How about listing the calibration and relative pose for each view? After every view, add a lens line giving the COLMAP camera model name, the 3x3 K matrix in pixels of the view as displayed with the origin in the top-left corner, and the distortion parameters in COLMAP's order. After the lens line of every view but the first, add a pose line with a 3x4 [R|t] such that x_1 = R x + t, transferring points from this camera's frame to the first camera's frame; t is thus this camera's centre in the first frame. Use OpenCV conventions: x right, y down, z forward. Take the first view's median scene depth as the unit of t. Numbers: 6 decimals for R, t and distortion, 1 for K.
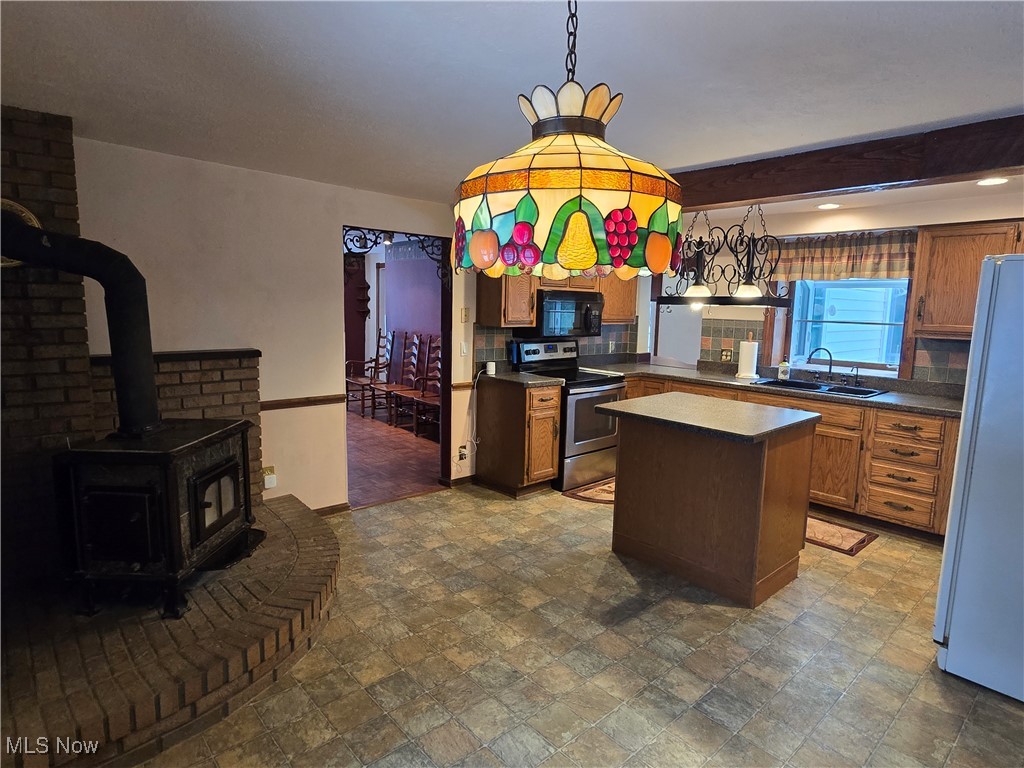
lens RADIAL K [[572.5, 0, 510.6], [0, 572.5, 378.8], [0, 0, 1]] dist [-0.012096, 0.004658]
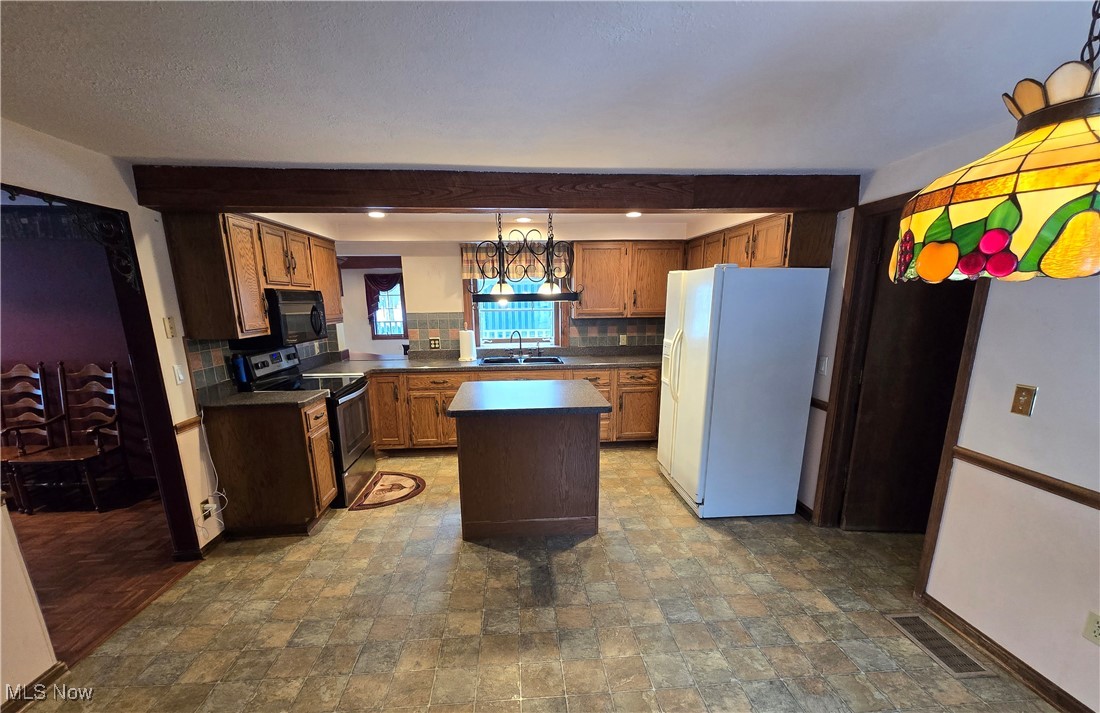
lens RADIAL K [[463.5, 0, 547.7], [0, 463.5, 392.3], [0, 0, 1]] dist [-0.001651, -0.000555]
pose [[0.608209, -0.188632, 0.771038, -0.308711], [0.130303, 0.981903, 0.137434, -0.059462], [-0.783009, 0.016880, 0.621782, 0.320572]]
